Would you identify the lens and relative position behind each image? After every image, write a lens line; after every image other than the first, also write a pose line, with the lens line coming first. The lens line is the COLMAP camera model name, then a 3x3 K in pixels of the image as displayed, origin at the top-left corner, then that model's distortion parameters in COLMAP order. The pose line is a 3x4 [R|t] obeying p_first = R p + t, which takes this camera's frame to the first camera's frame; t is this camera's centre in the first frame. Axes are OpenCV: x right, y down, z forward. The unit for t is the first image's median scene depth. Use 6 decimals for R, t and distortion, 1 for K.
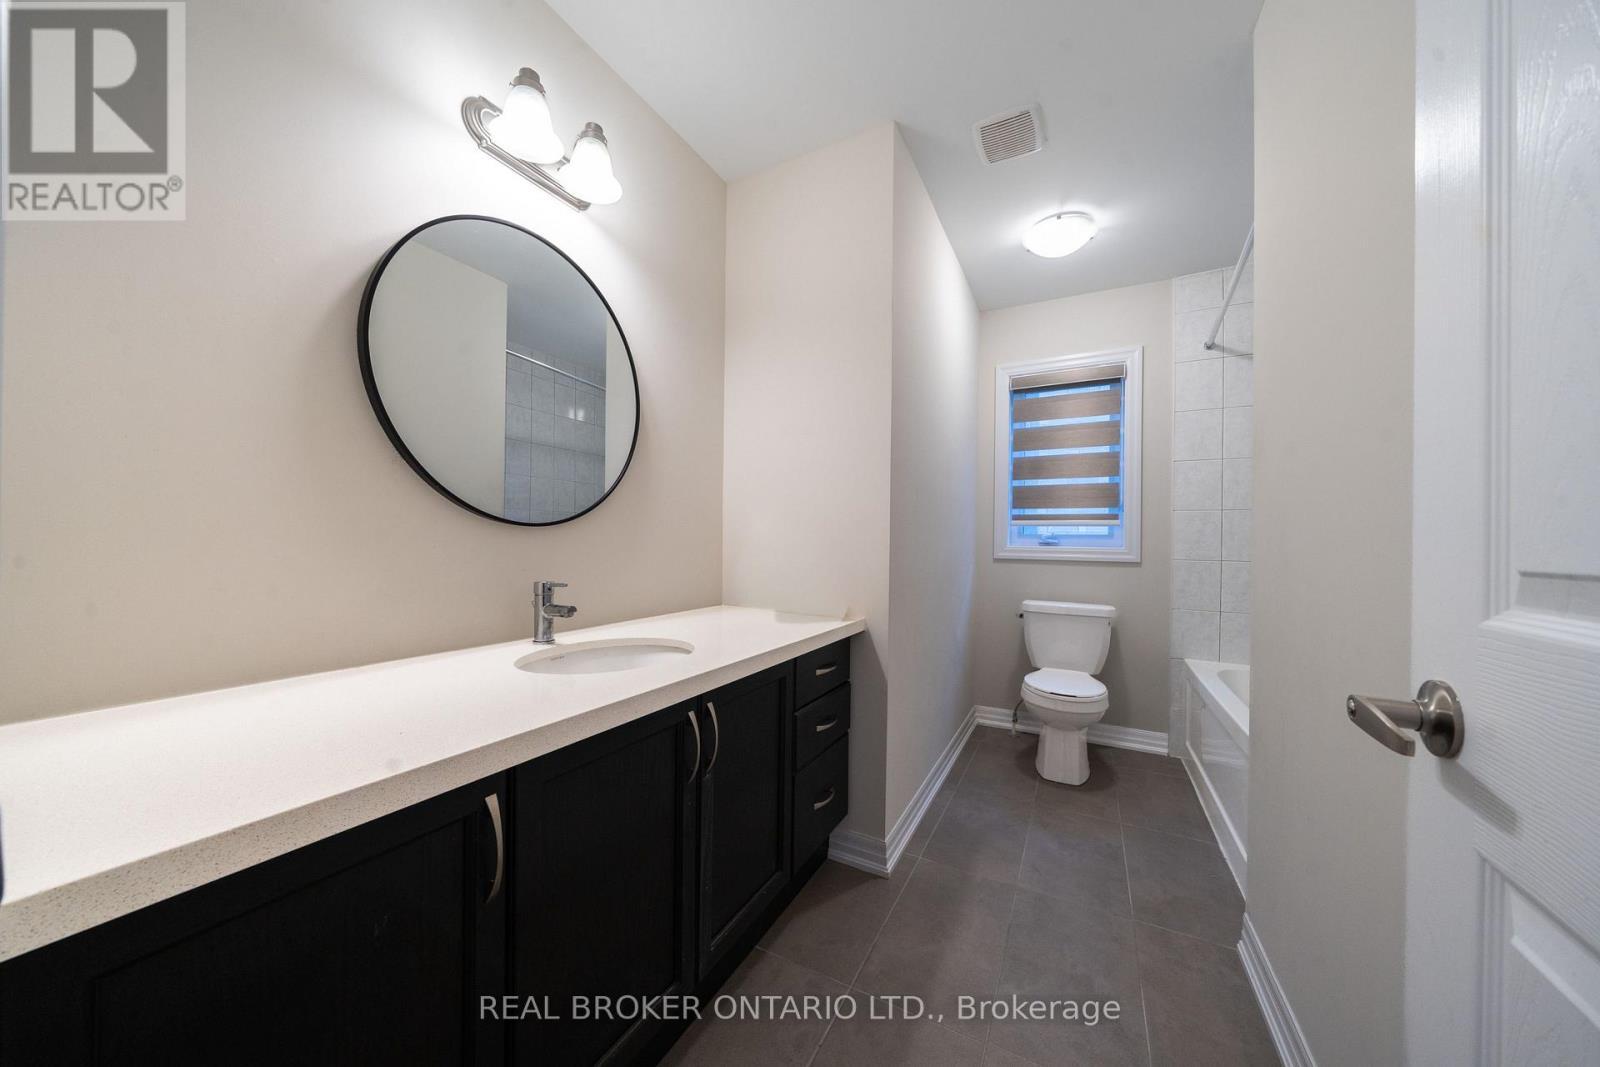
lens RADIAL K [[545.5, 0, 789.8], [0, 545.5, 538.0], [0, 0, 1]] dist [-0.001432, -0.000071]
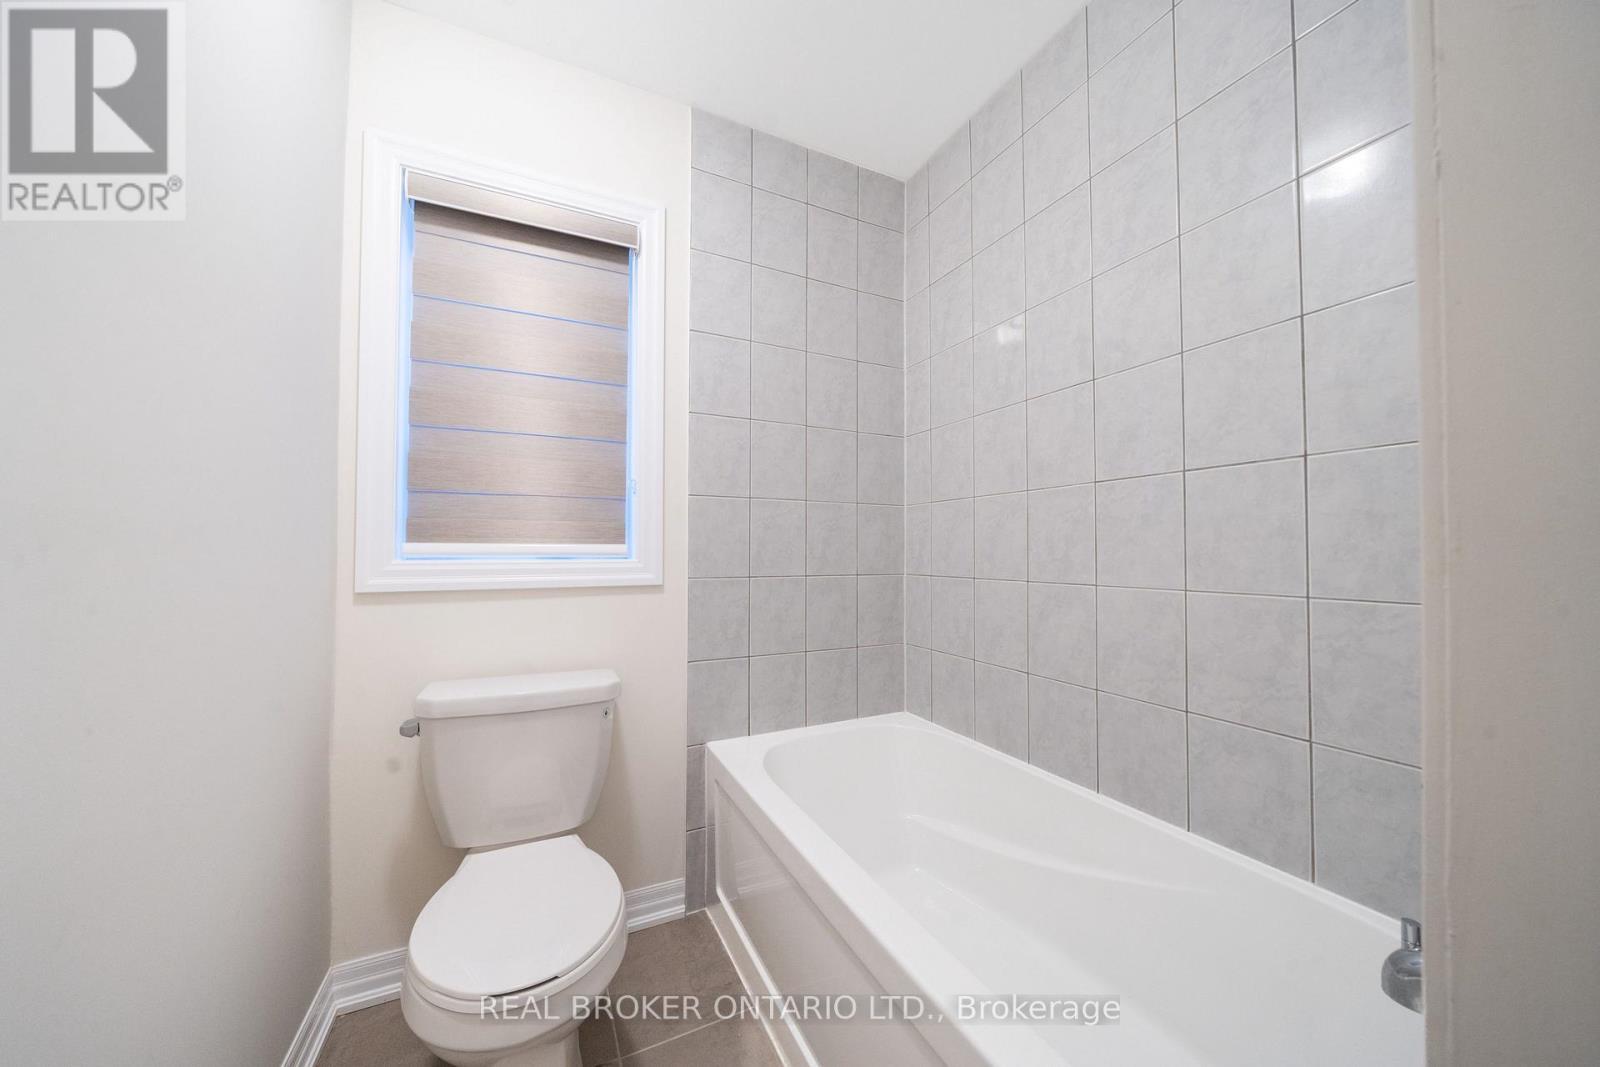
lens RADIAL K [[561.2, 0, 804.2], [0, 561.2, 537.2], [0, 0, 1]] dist [0.000248, 0.000036]
pose [[0.593778, 0.025054, 0.804239, 0.251806], [0.005206, 0.999375, -0.034977, 0.016057], [-0.804612, 0.024956, 0.593276, 0.508015]]
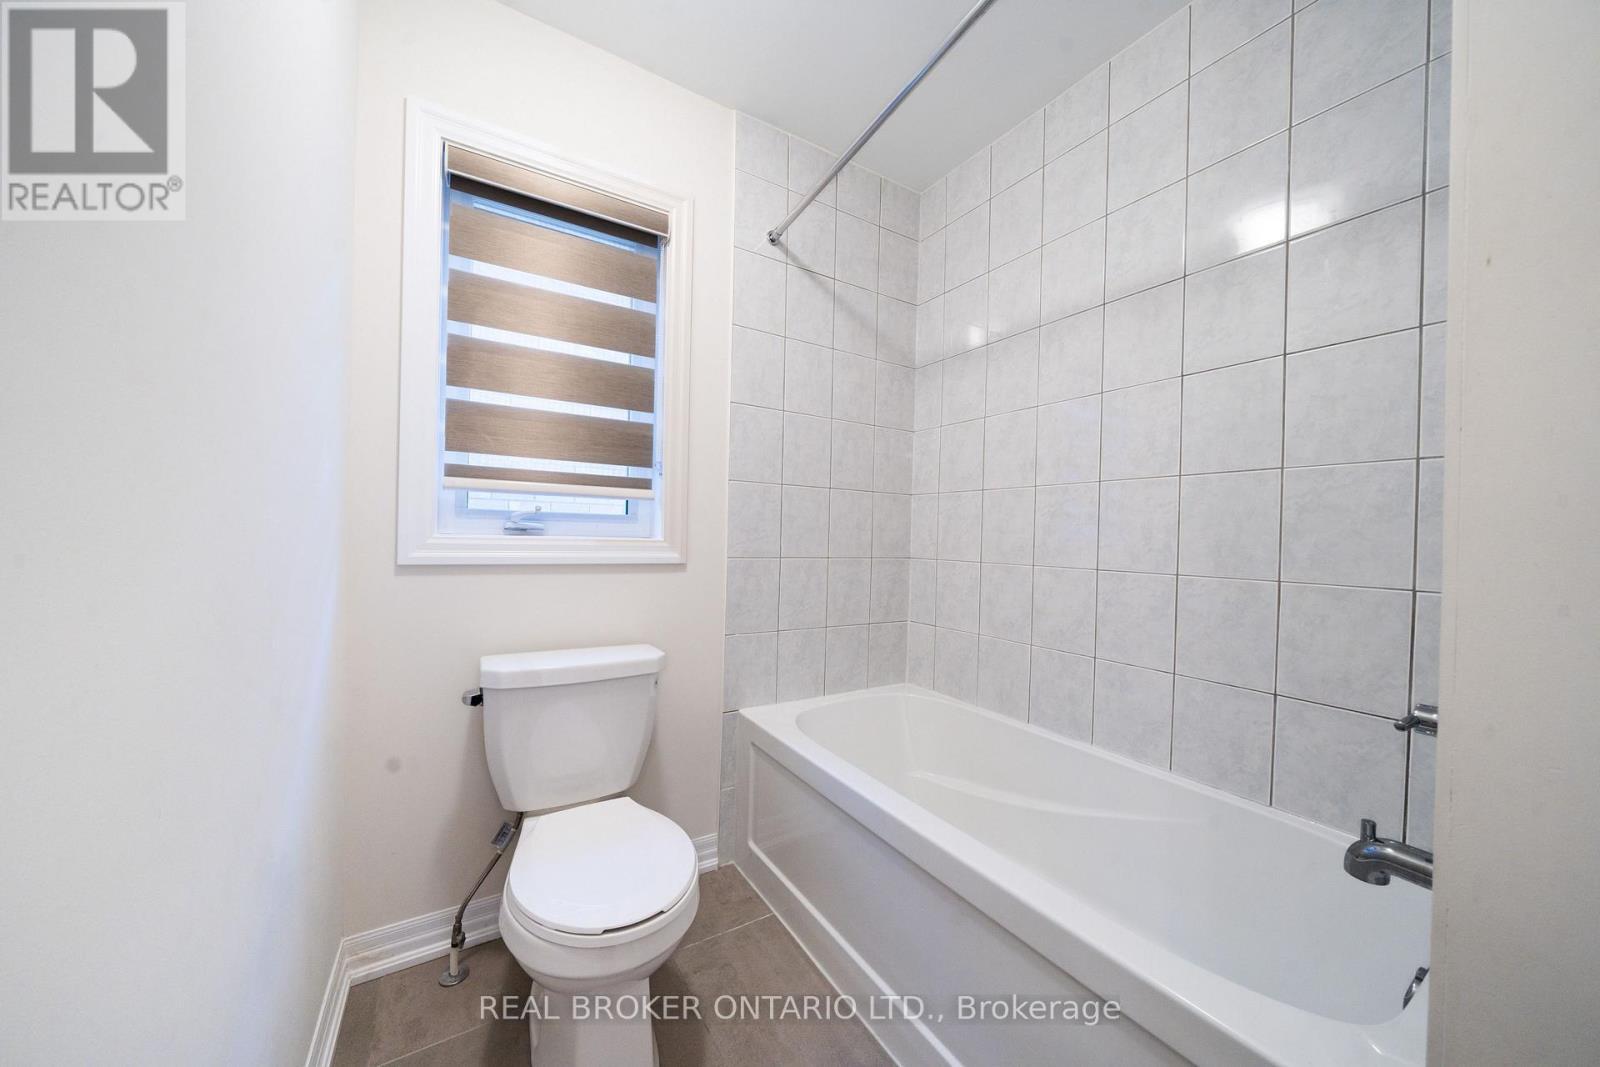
lens RADIAL K [[559.5, 0, 800.0], [0, 559.5, 533.5], [0, 0, 1]] dist [0.005560, -0.000045]
pose [[0.499088, 0.008607, 0.866509, 0.170416], [-0.013920, 0.999901, -0.001915, 0.010847], [-0.866440, -0.011106, 0.499158, 0.557350]]
